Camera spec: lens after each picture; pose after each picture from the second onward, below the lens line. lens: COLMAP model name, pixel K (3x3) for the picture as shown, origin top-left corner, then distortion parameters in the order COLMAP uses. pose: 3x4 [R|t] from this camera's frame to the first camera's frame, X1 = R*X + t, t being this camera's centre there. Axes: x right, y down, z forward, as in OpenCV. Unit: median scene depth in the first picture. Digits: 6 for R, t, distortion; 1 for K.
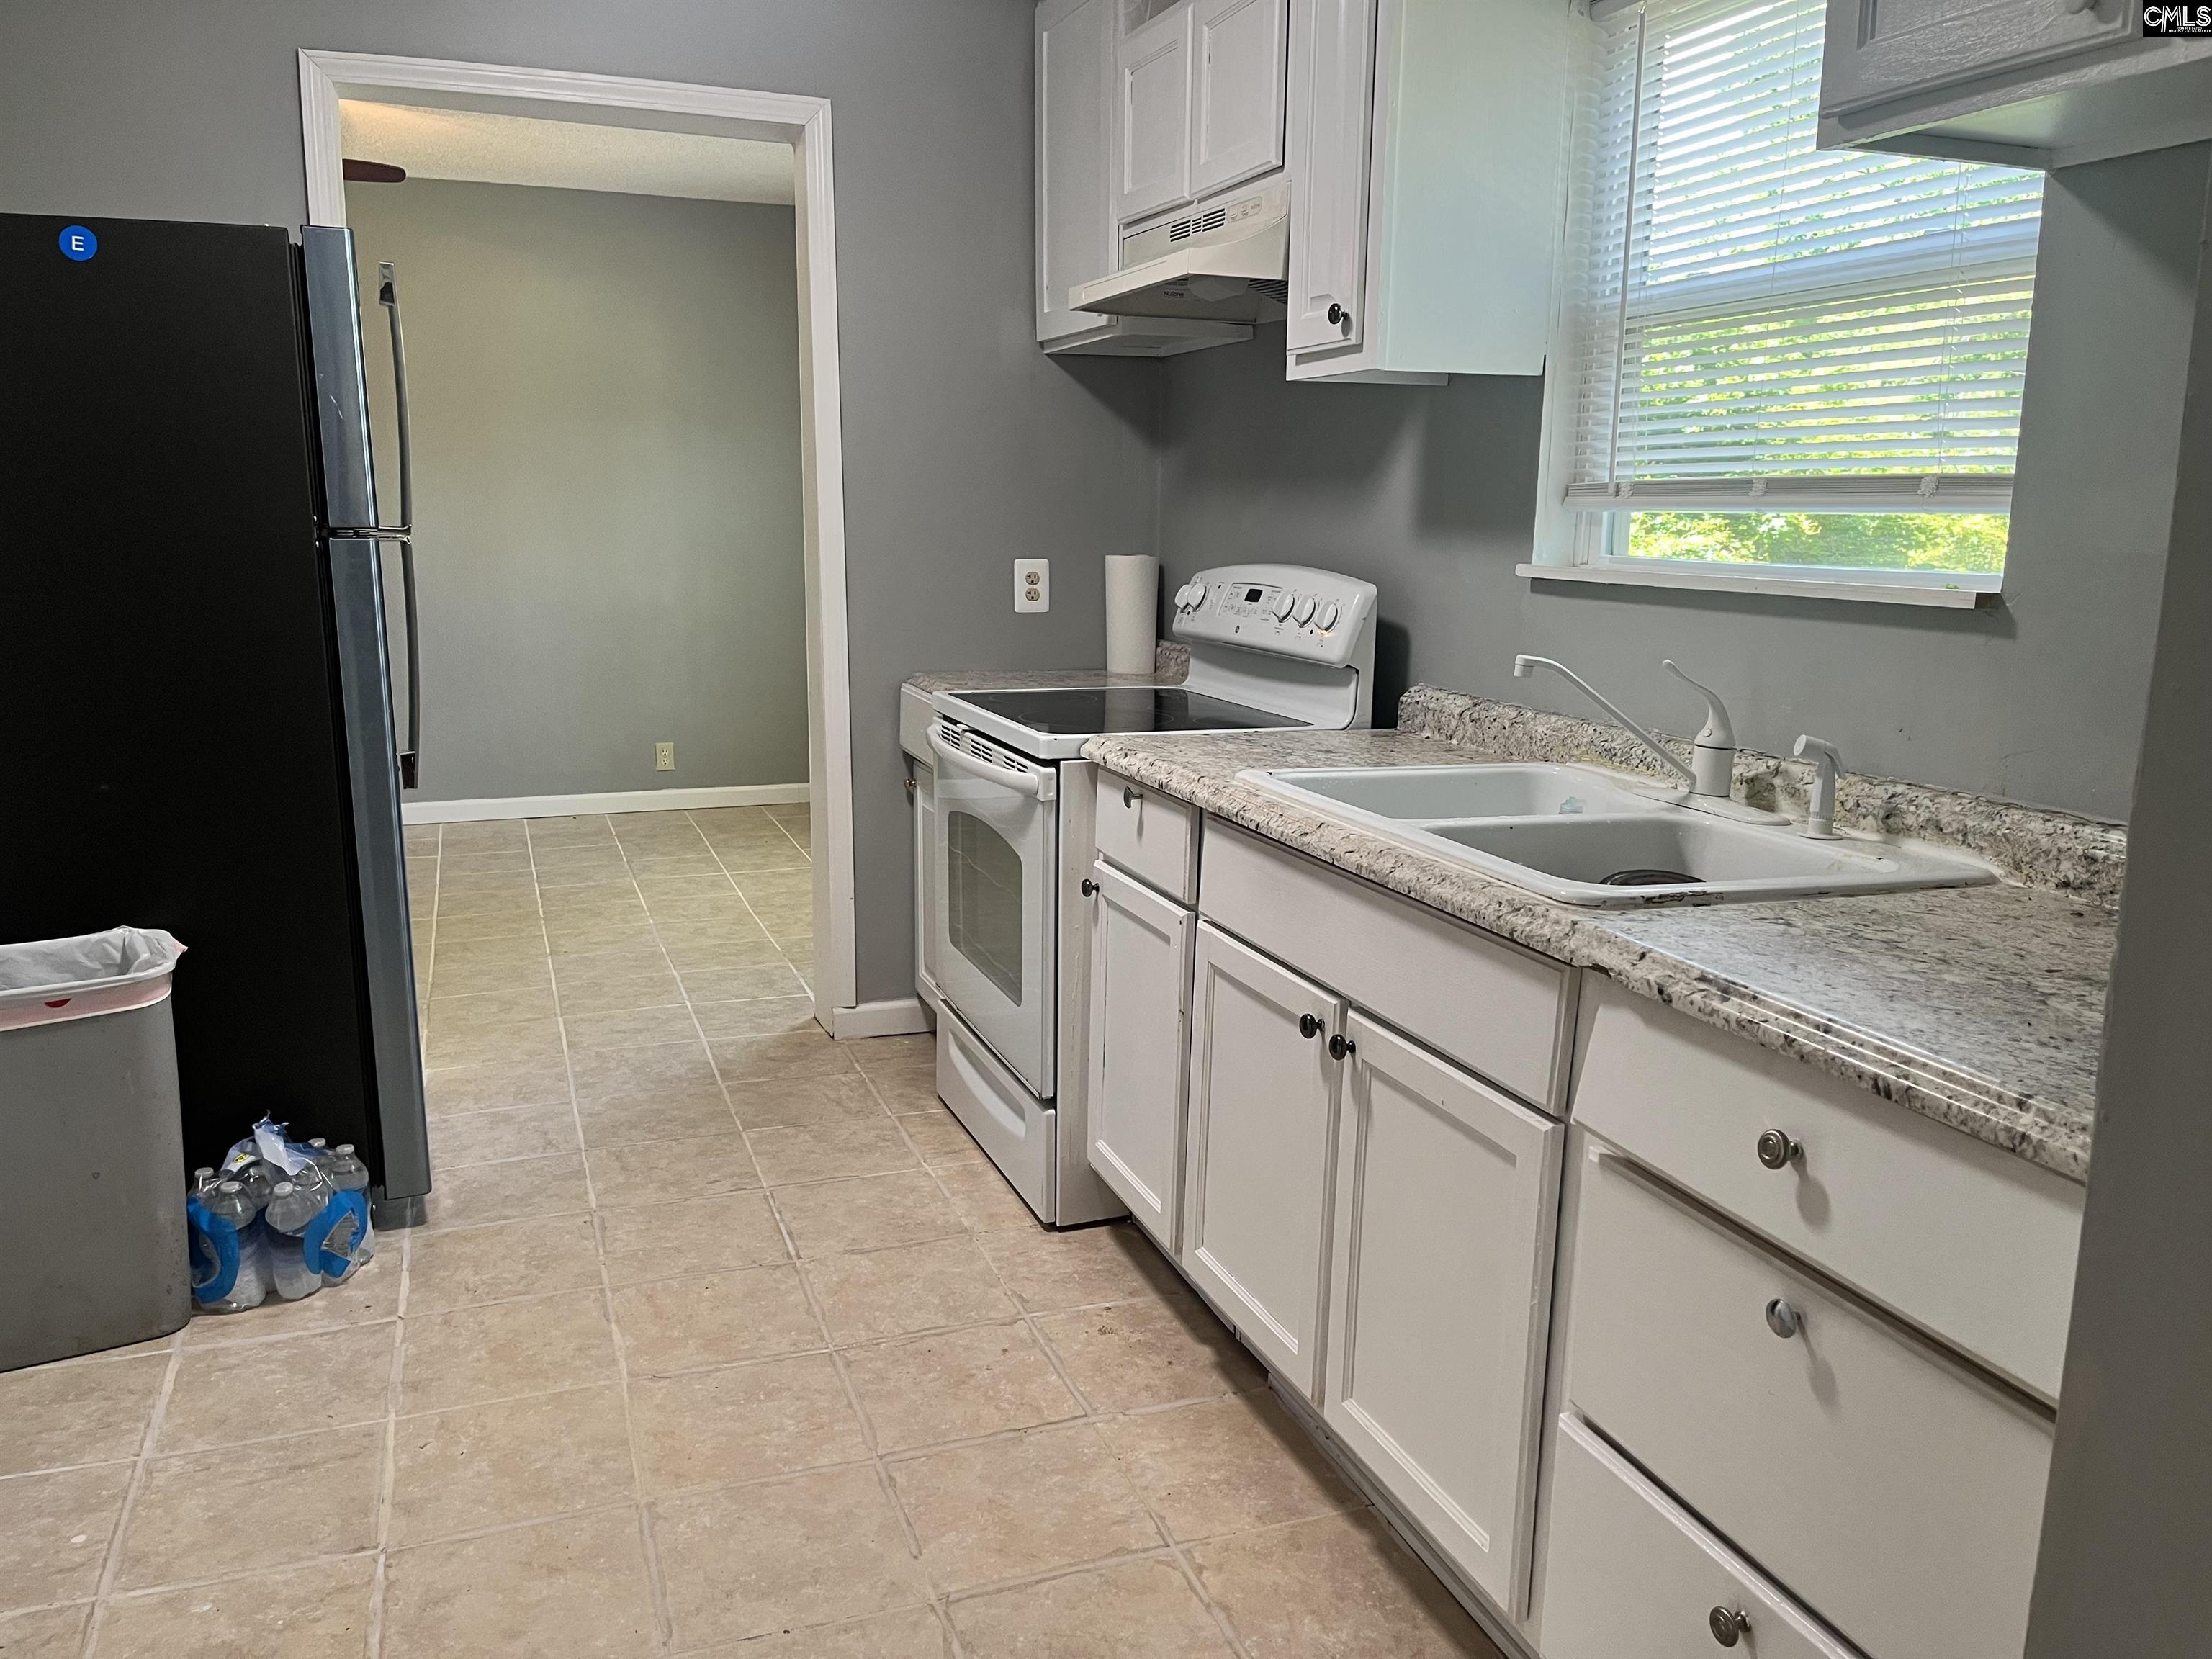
lens RADIAL K [[1680.7, 0, 1102.6], [0, 1680.7, 830.6], [0, 0, 1]] dist [0.058756, 0.001959]
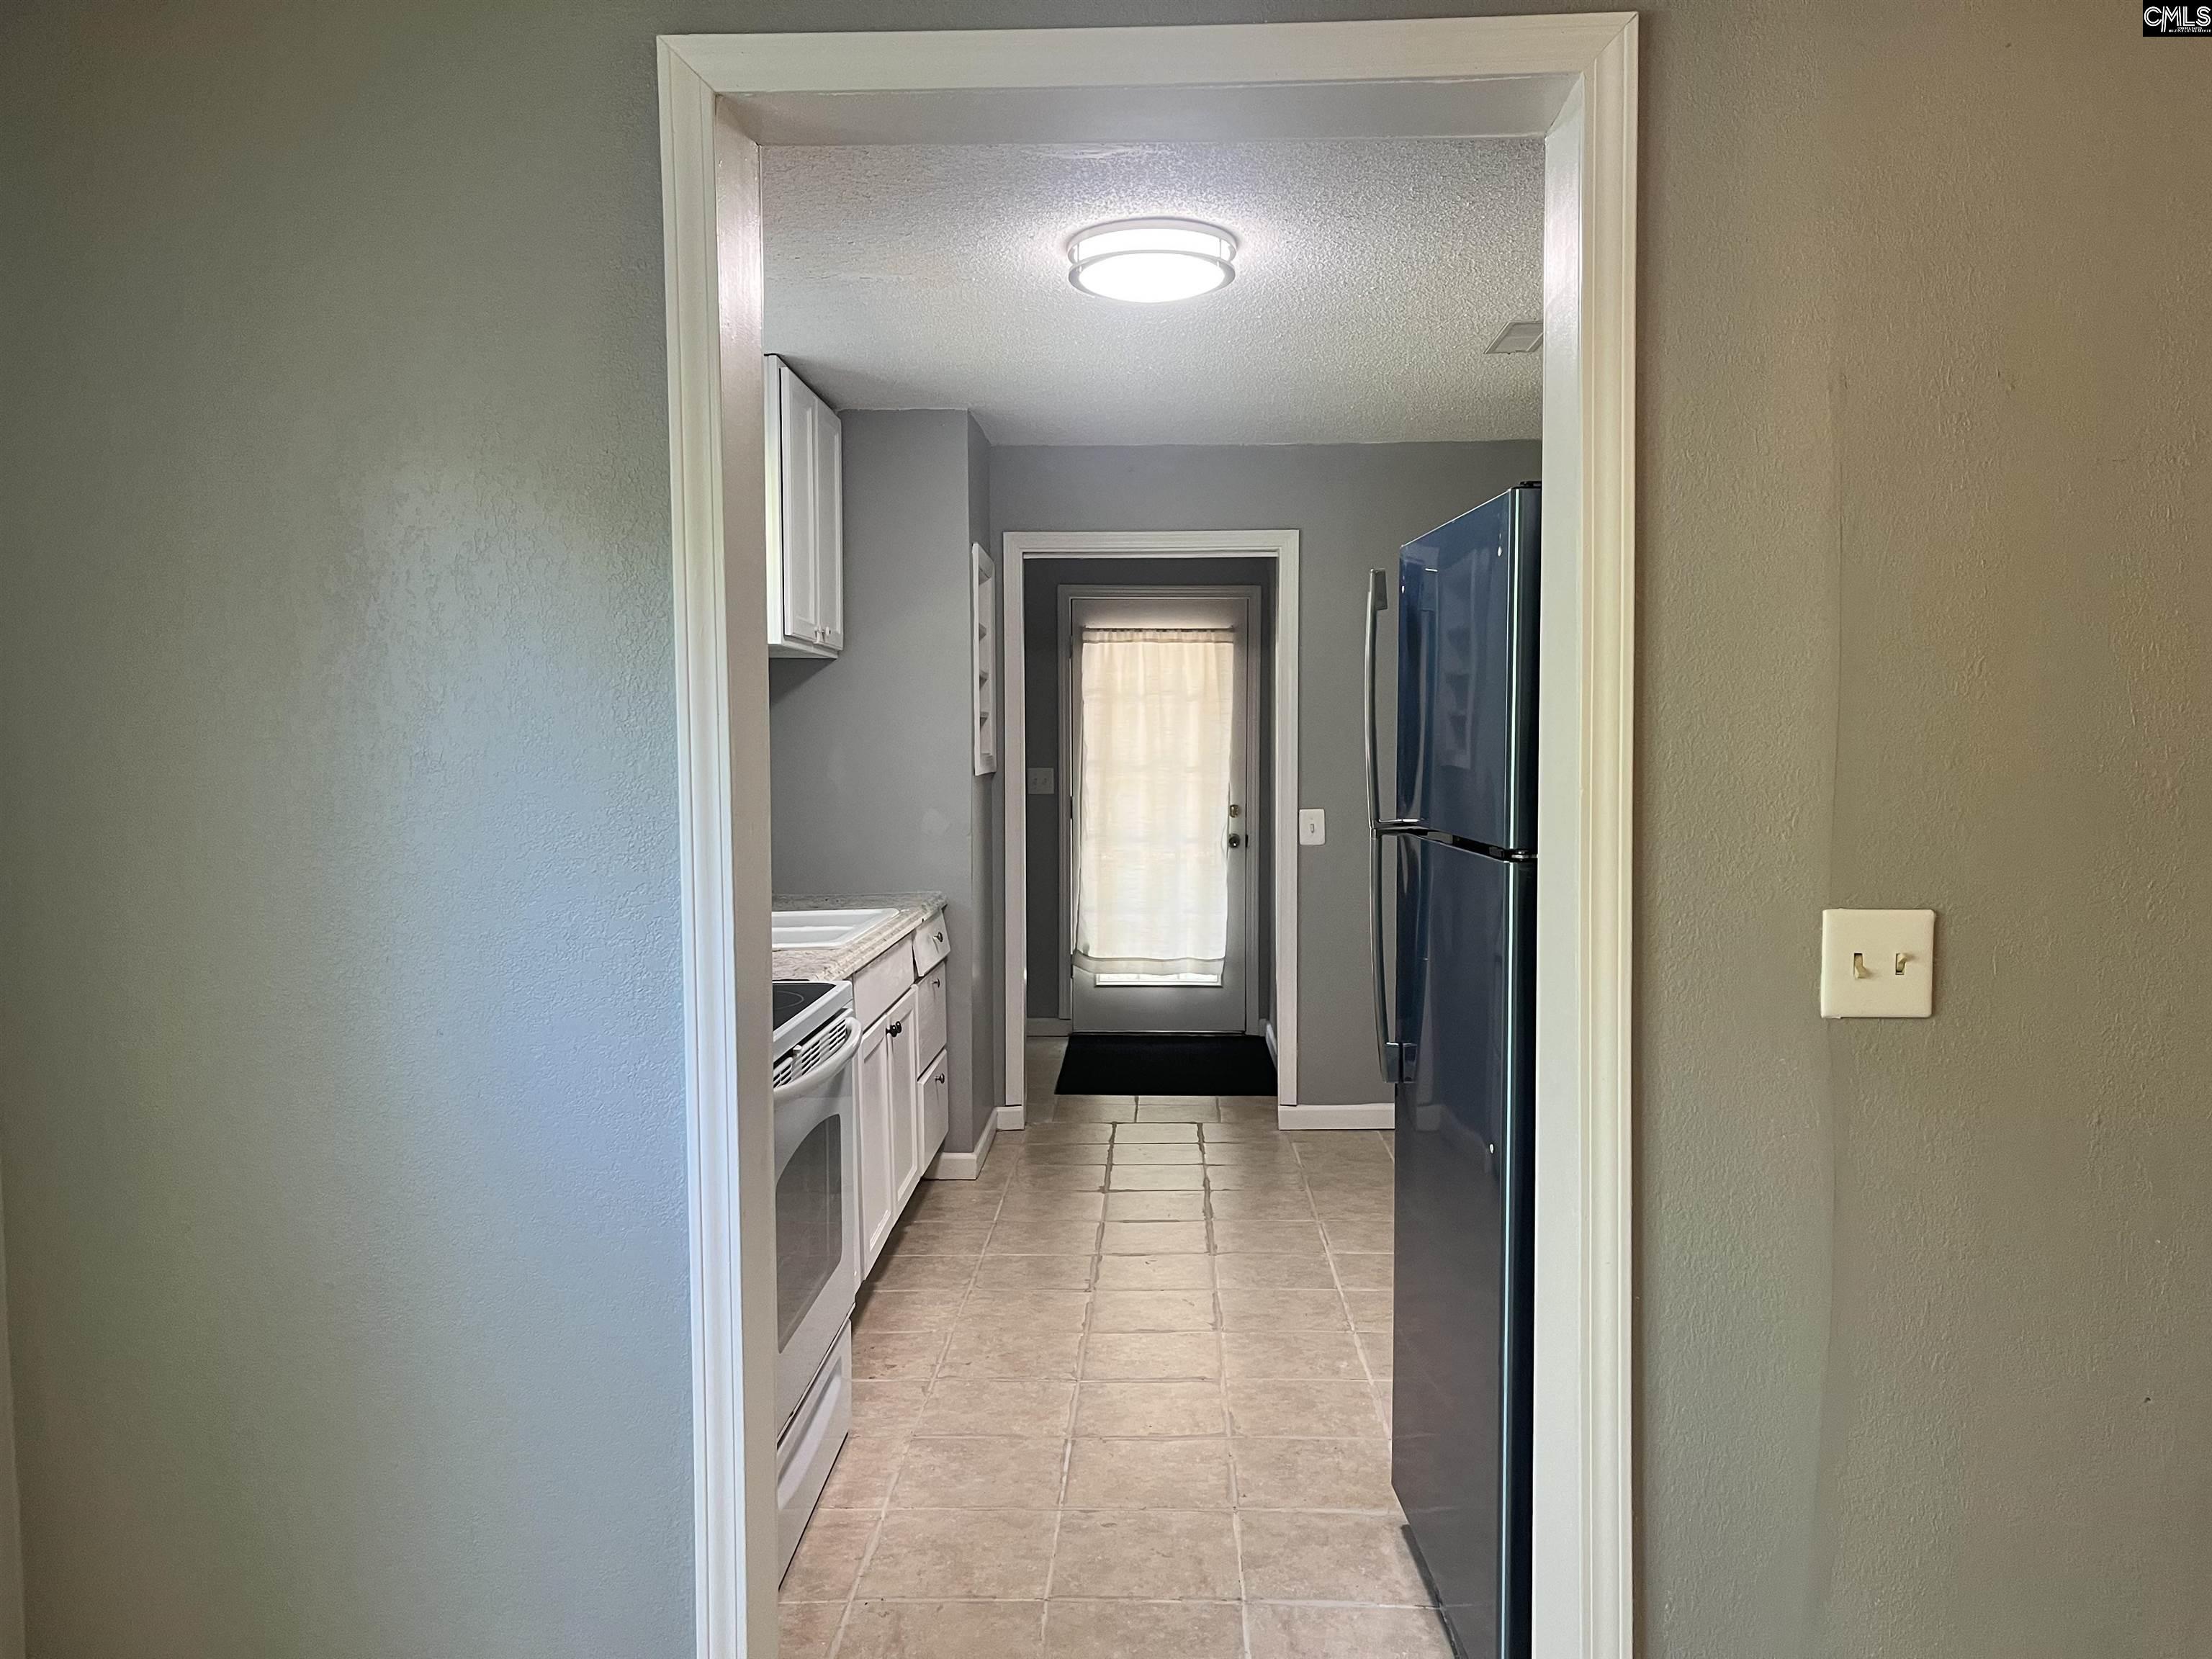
lens RADIAL K [[1680.7, 0, 1105.7], [0, 1680.7, 832.3], [0, 0, 1]] dist [0.058756, 0.001959]
pose [[-0.923971, -0.020401, 0.381919, -0.593851], [0.075226, 0.969376, 0.233775, -0.382390], [-0.374992, 0.244732, -0.894141, 1.799298]]
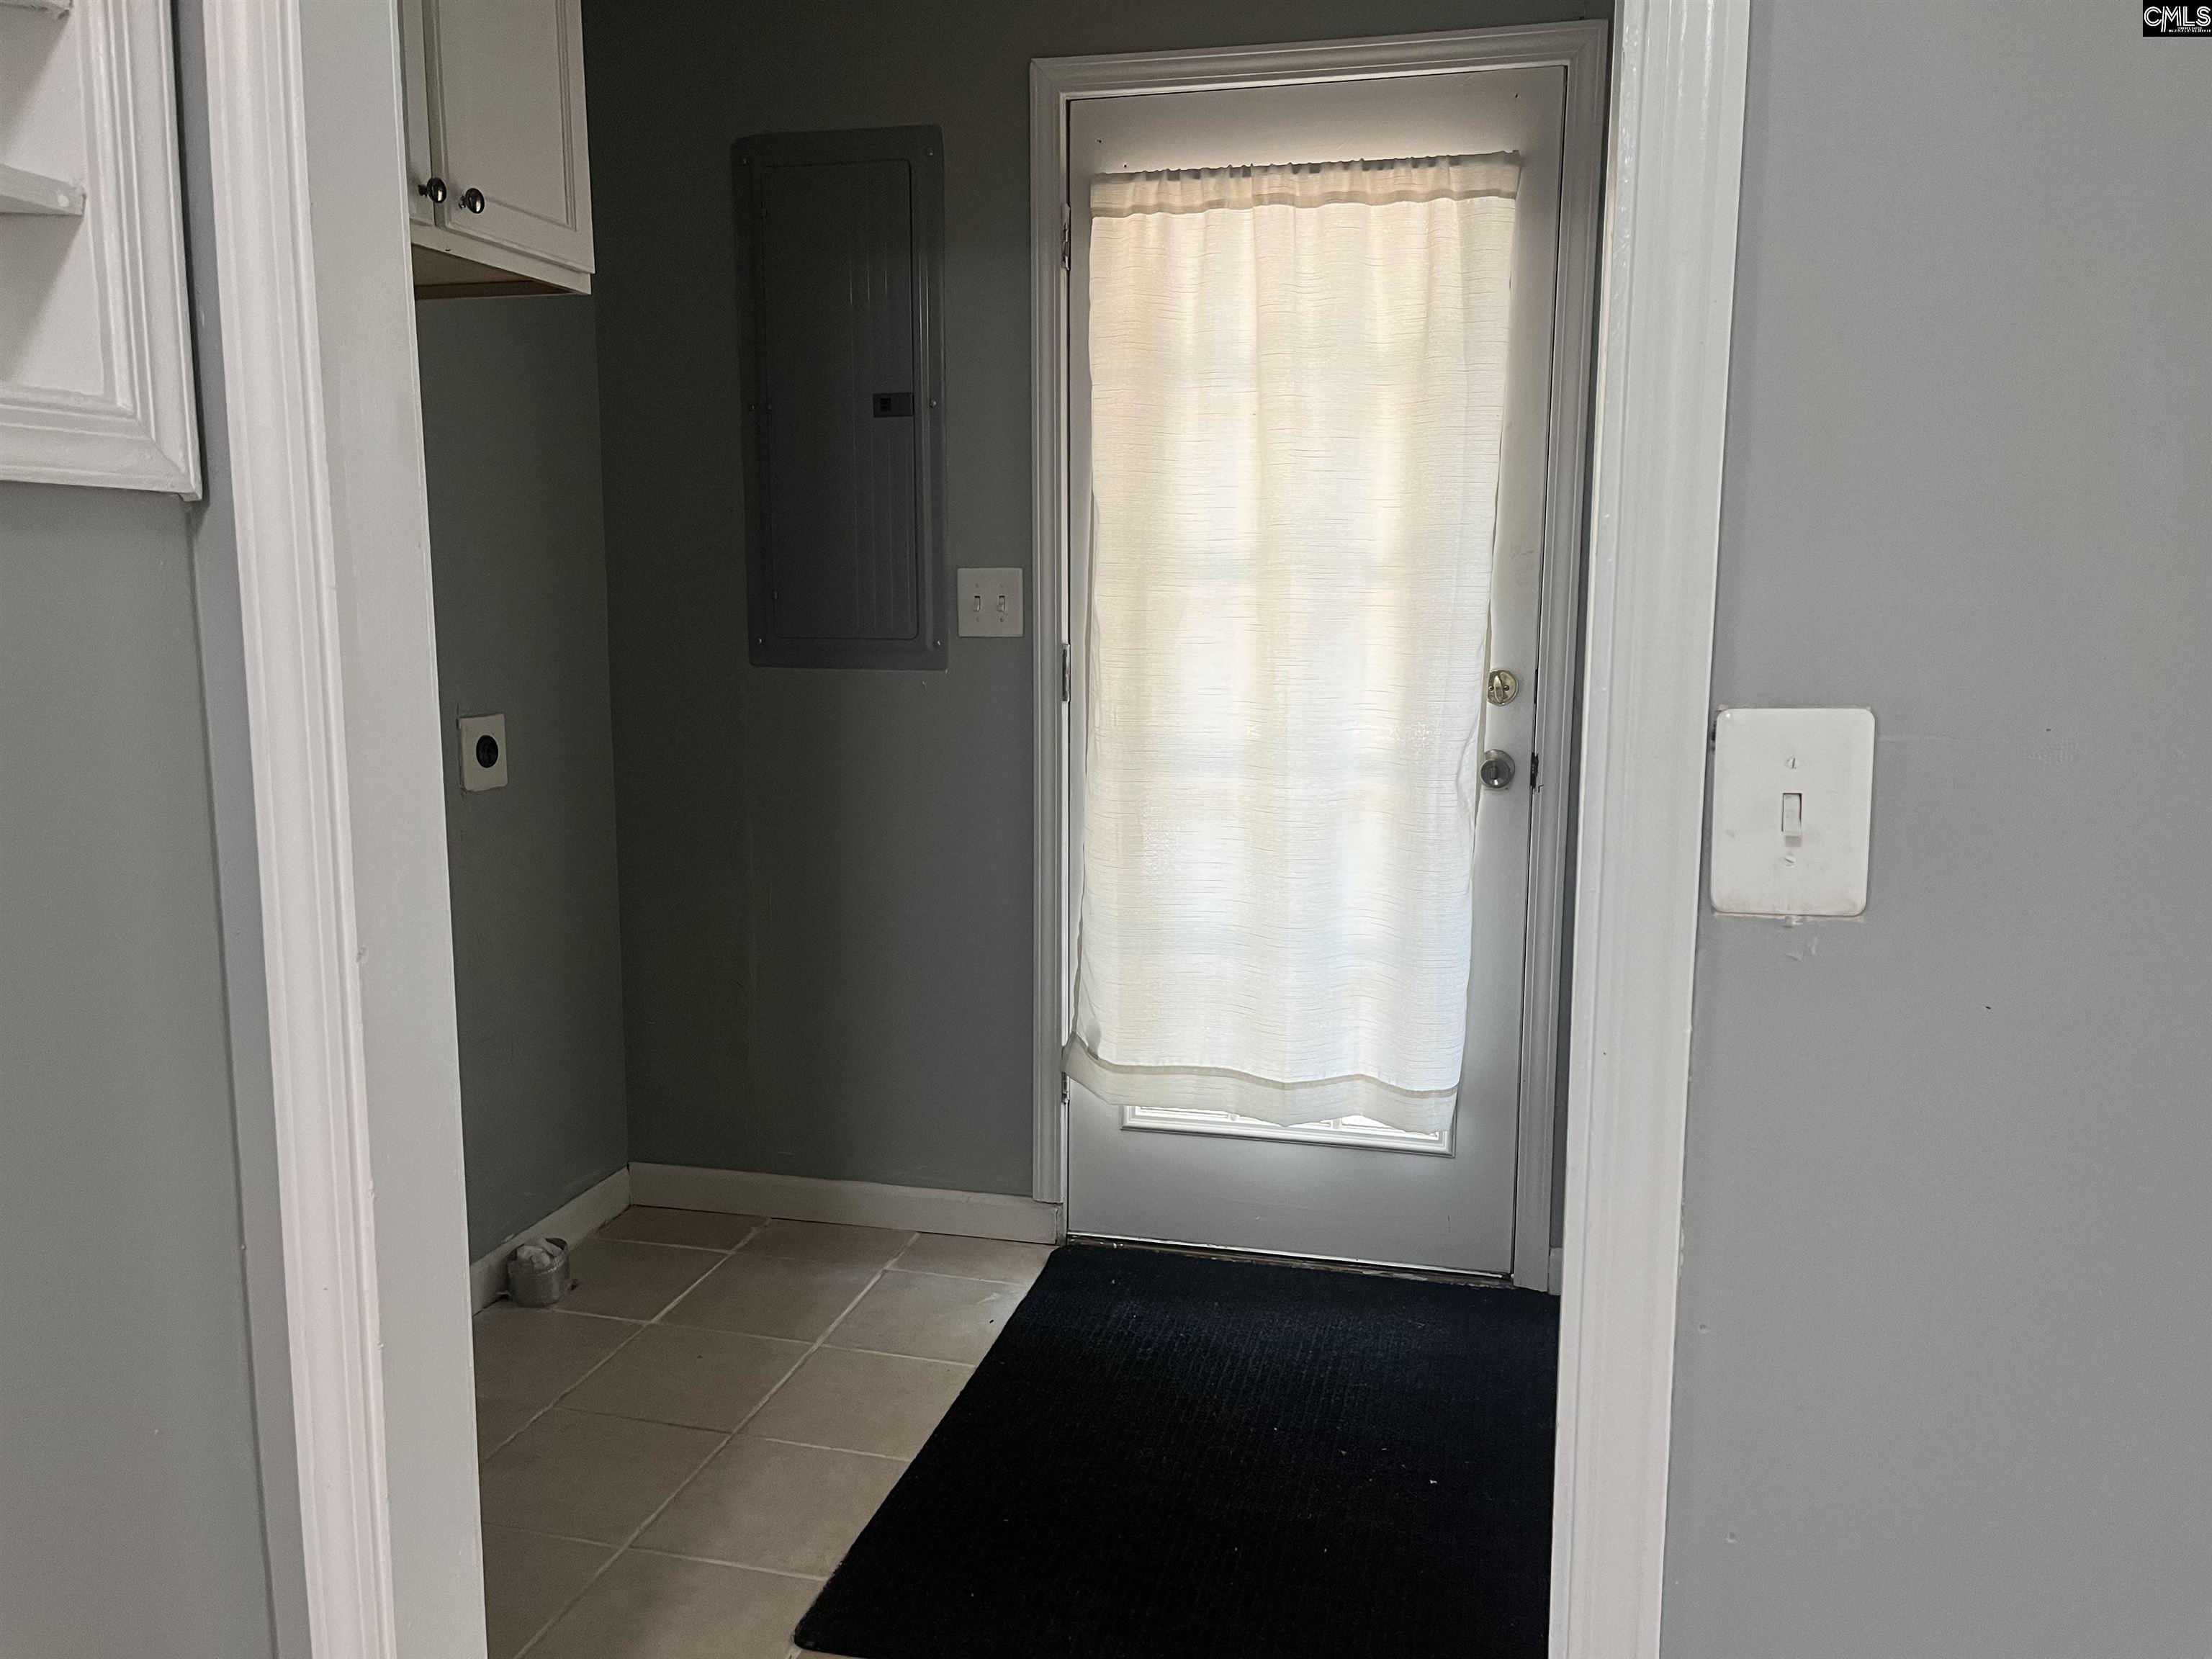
lens RADIAL K [[1680.7, 0, 1110.8], [0, 1680.7, 831.2], [0, 0, 1]] dist [0.058756, 0.001959]
pose [[-0.824451, -0.081781, 0.559993, -0.358717], [0.102985, 0.951302, 0.290548, -0.190645], [-0.556484, 0.297213, -0.775880, 1.007379]]
